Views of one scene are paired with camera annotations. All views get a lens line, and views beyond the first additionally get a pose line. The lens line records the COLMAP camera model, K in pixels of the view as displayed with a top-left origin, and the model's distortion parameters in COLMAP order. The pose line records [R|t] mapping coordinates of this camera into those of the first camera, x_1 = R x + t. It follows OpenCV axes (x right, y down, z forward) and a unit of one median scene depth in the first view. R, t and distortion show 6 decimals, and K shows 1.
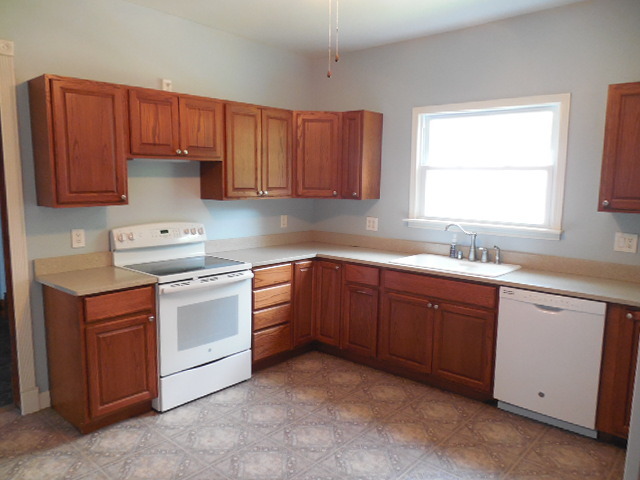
lens RADIAL K [[488.3, 0, 322.6], [0, 488.3, 240.2], [0, 0, 1]] dist [-0.002580, 0.014626]
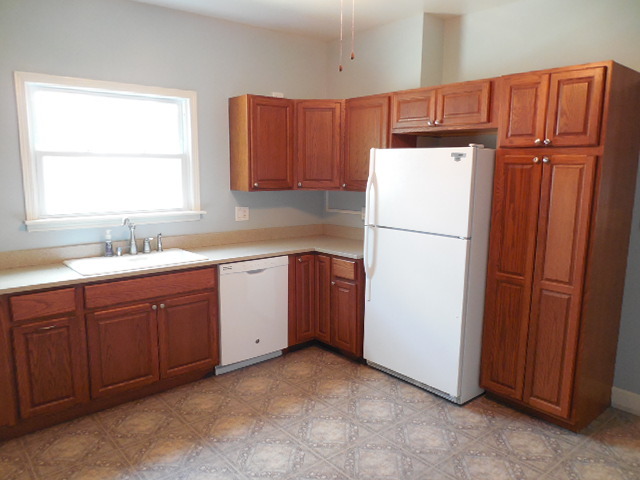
lens RADIAL K [[488.3, 0, 322.4], [0, 488.3, 241.6], [0, 0, 1]] dist [-0.002580, 0.014626]
pose [[0.140472, -0.160961, 0.976913, -0.605000], [0.126514, 0.981526, 0.143529, -0.077159], [-0.981968, 0.103431, 0.158241, 0.534125]]
